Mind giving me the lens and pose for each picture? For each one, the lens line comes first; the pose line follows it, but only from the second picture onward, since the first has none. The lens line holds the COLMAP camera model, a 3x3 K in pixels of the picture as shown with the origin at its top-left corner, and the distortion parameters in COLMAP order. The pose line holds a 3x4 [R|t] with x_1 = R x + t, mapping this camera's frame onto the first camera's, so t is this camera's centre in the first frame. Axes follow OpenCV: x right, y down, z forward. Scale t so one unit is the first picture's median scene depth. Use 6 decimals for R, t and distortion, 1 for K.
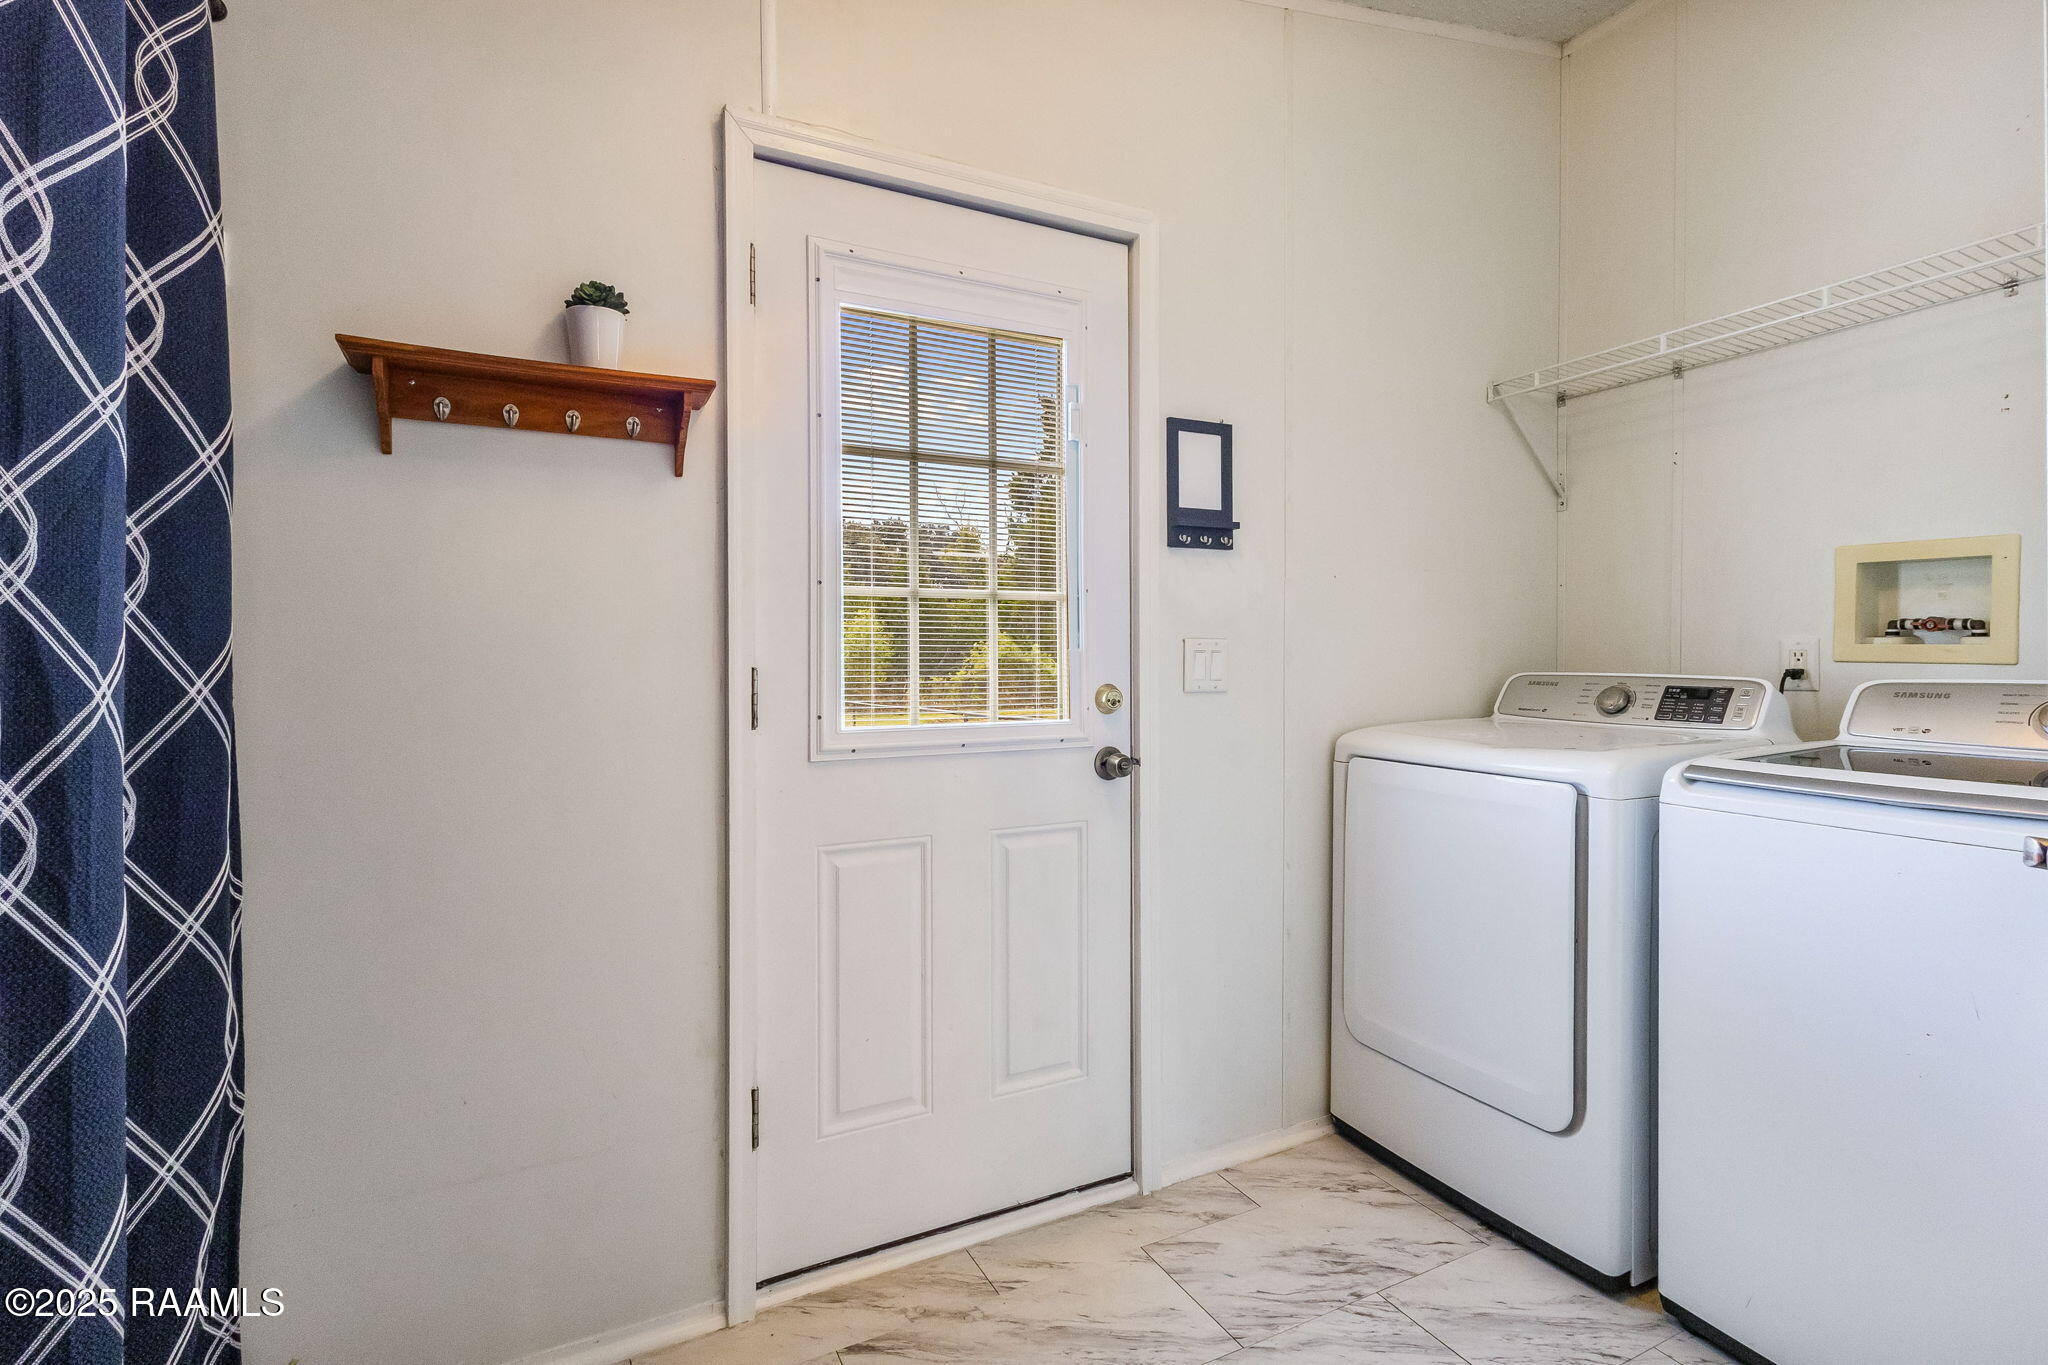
lens RADIAL K [[969.1, 0, 1022.9], [0, 969.1, 670.4], [0, 0, 1]] dist [-0.002543, -0.000400]
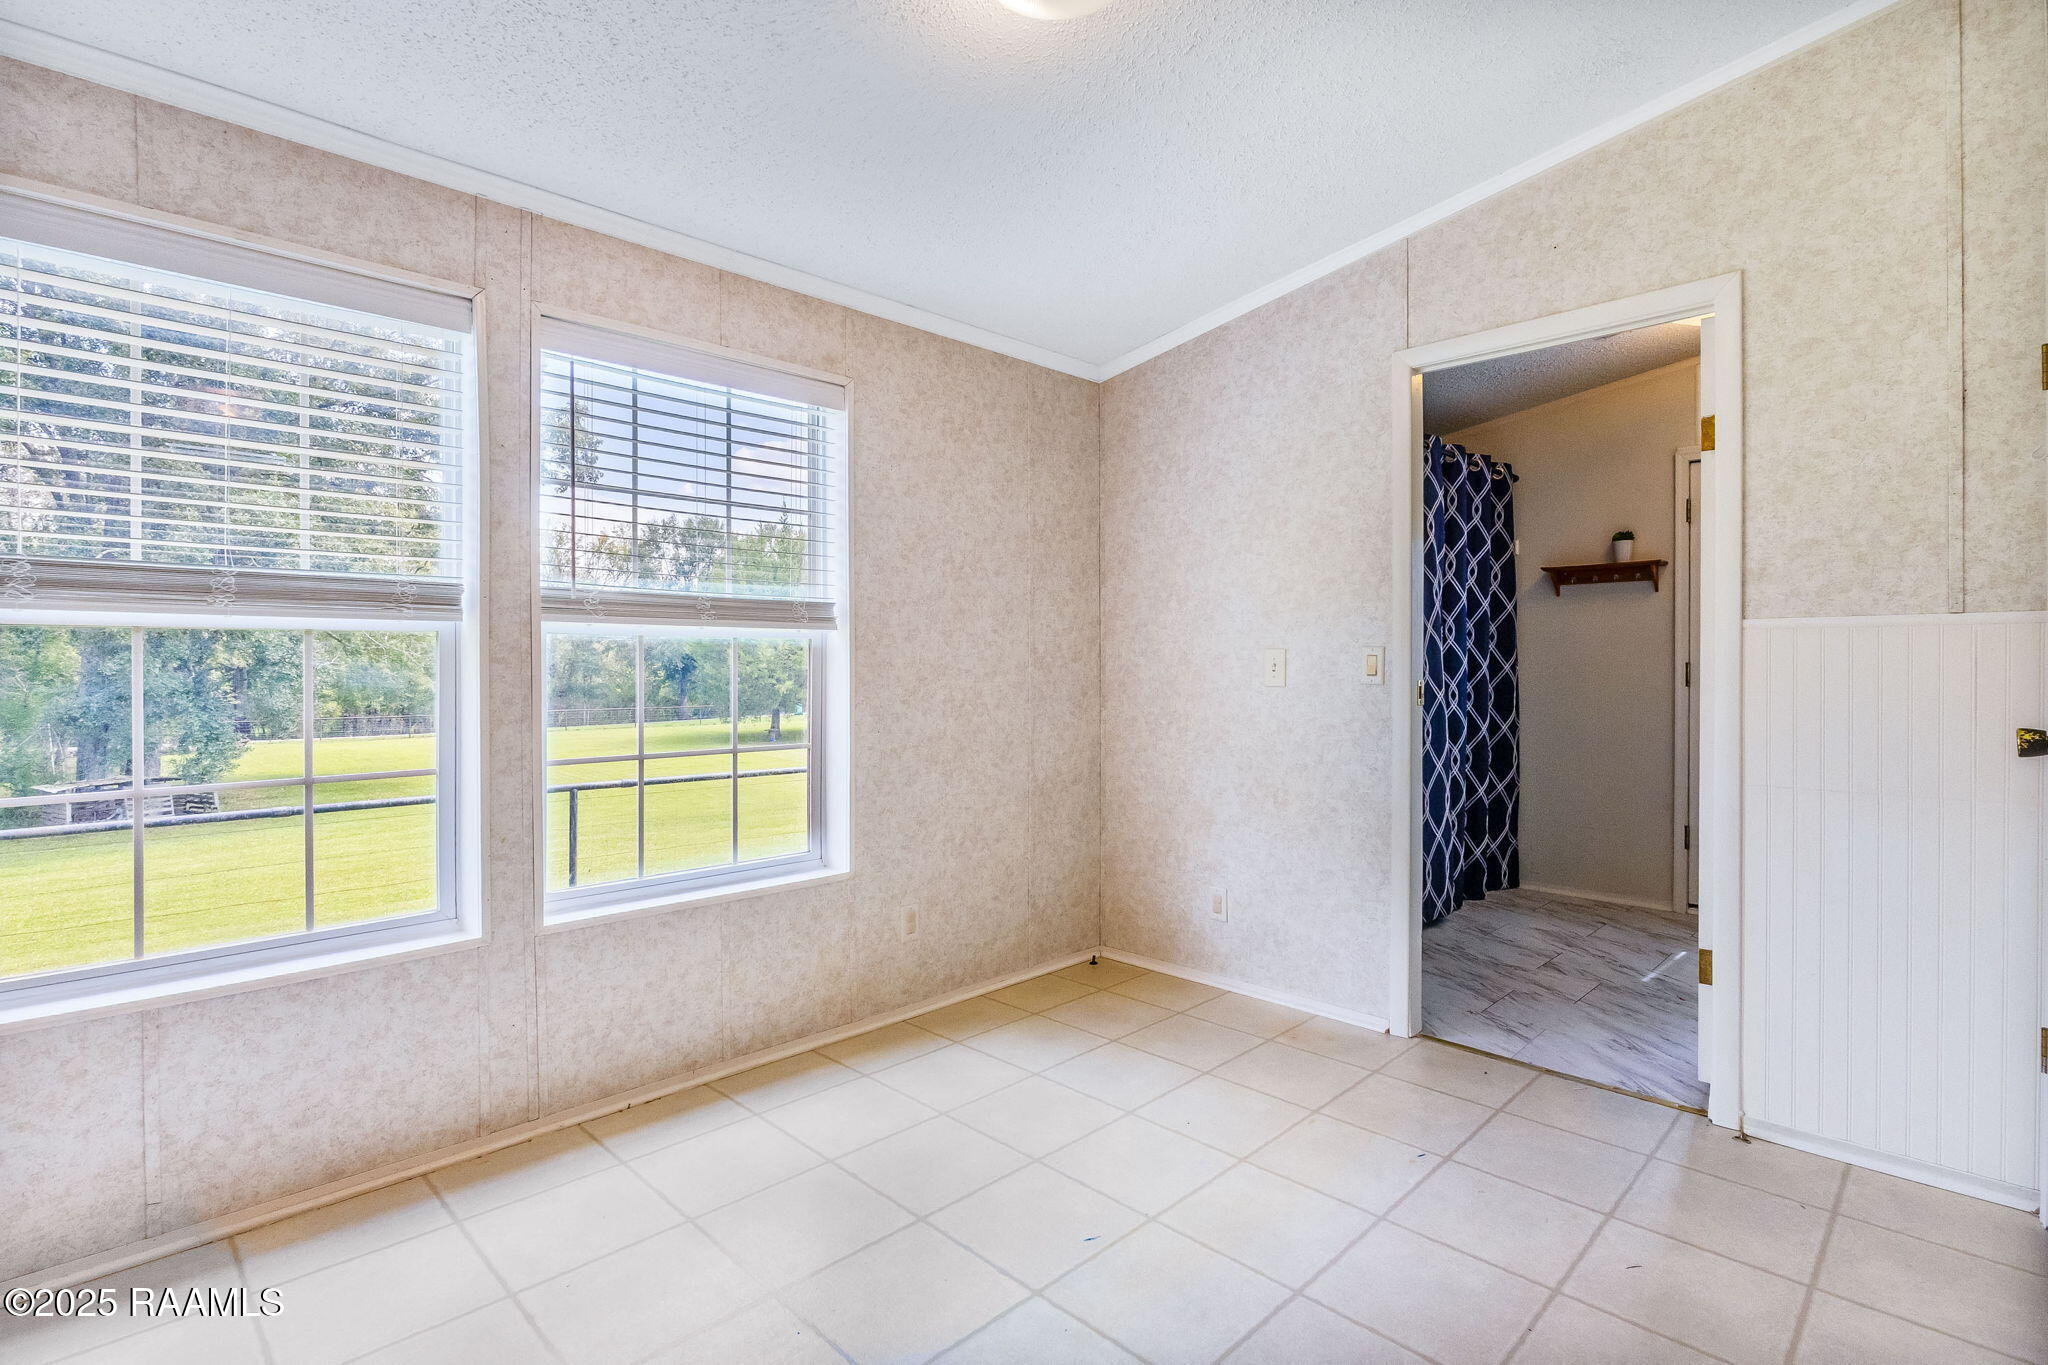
lens RADIAL K [[969.1, 0, 1022.9], [0, 969.1, 670.4], [0, 0, 1]] dist [-0.002543, -0.000400]
pose [[0.297080, 0.007033, -0.954827, 2.230853], [-0.011469, 0.999927, 0.003797, 0.041851], [0.954784, 0.009823, 0.297139, -1.967832]]
